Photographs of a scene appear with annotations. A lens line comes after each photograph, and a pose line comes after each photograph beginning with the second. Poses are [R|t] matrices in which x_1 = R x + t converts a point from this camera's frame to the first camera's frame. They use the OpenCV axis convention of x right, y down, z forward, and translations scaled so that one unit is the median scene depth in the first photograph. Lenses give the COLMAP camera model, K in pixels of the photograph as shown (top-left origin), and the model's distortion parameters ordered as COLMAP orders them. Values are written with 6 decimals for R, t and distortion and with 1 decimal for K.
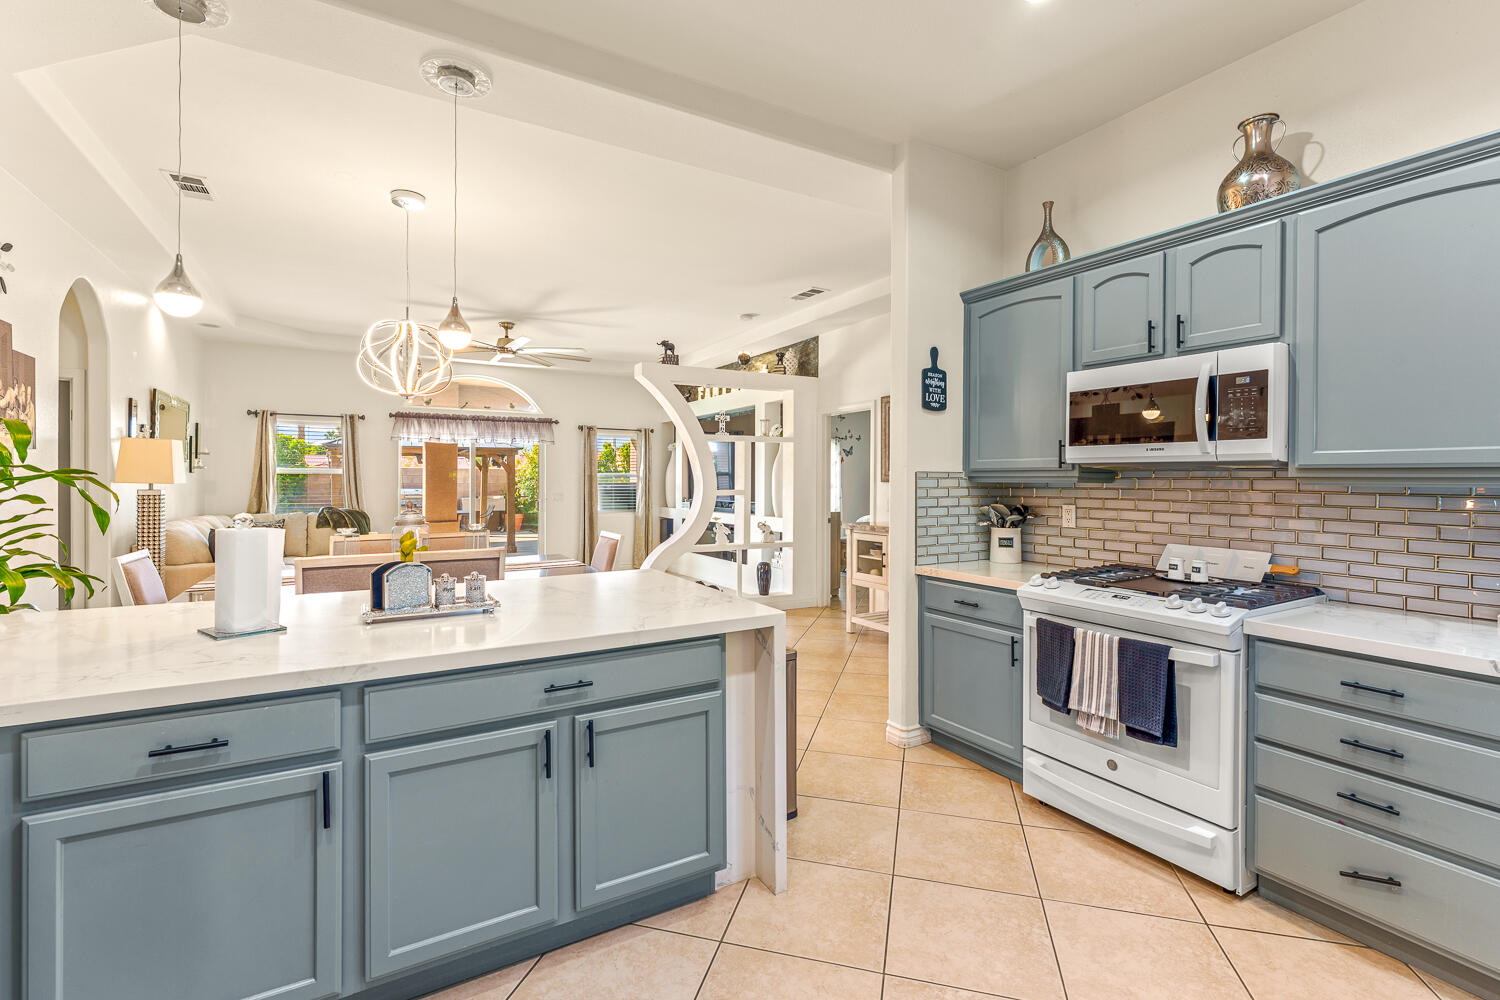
lens RADIAL K [[612.8, 0, 727.7], [0, 612.8, 479.3], [0, 0, 1]] dist [-0.000537, -0.000037]
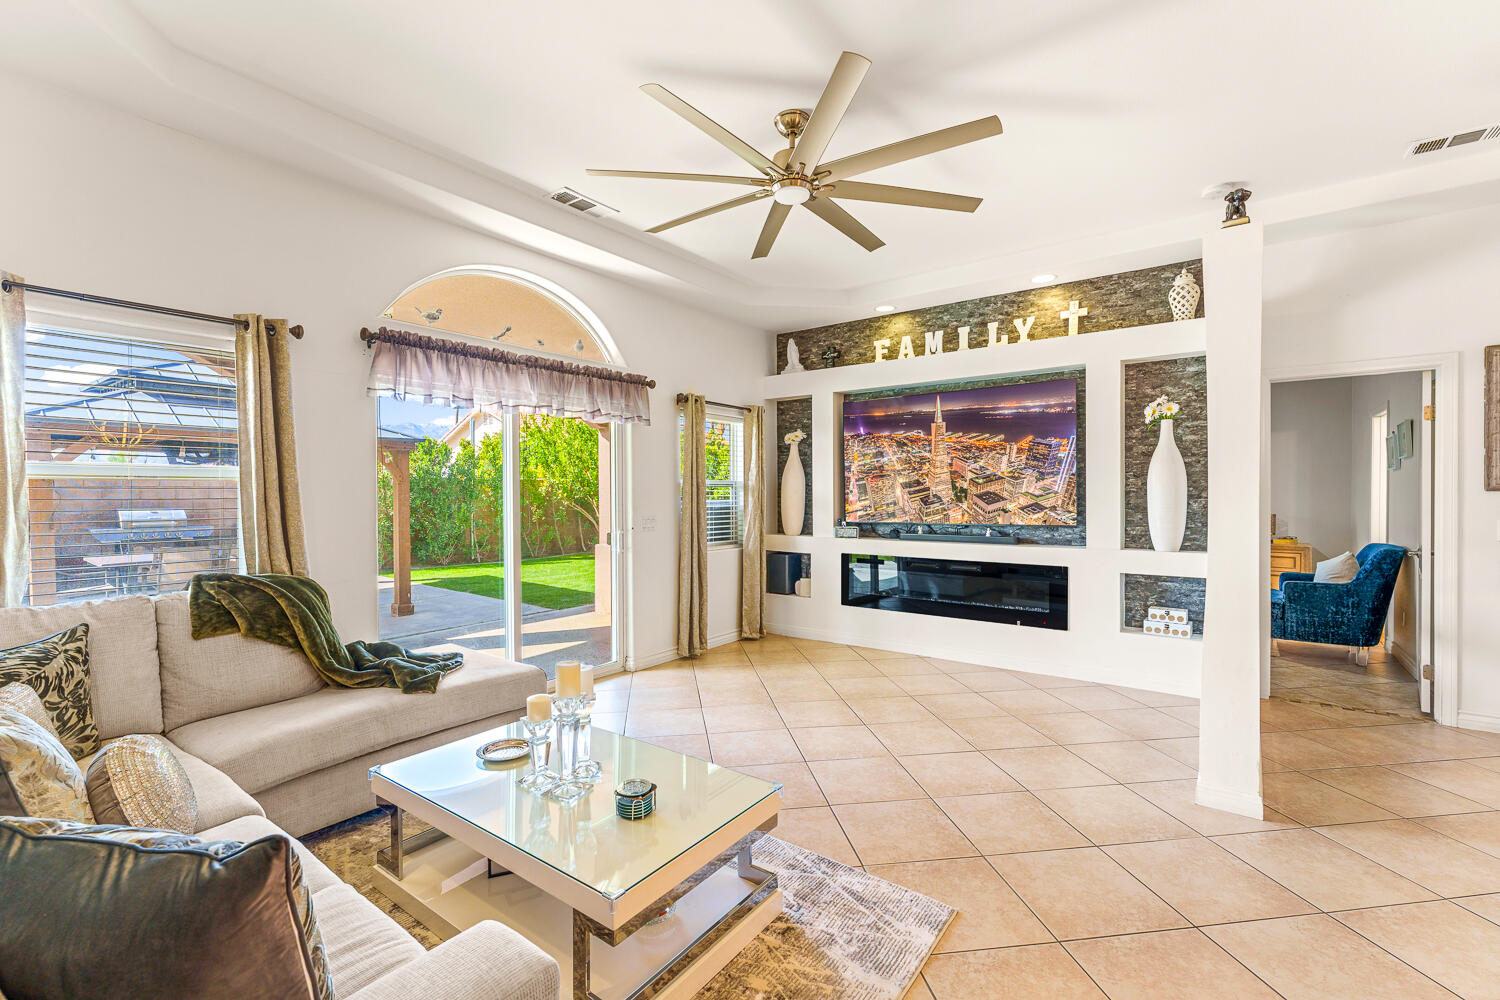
lens RADIAL K [[630.5, 0, 750.0], [0, 630.5, 500.0], [0, 0, 1]] dist [-0.002760, -0.000032]
pose [[0.924524, -0.016199, 0.380780, -0.455615], [0.008925, 0.999743, 0.020860, -0.002458], [-0.381020, -0.015887, 0.924430, 0.498579]]
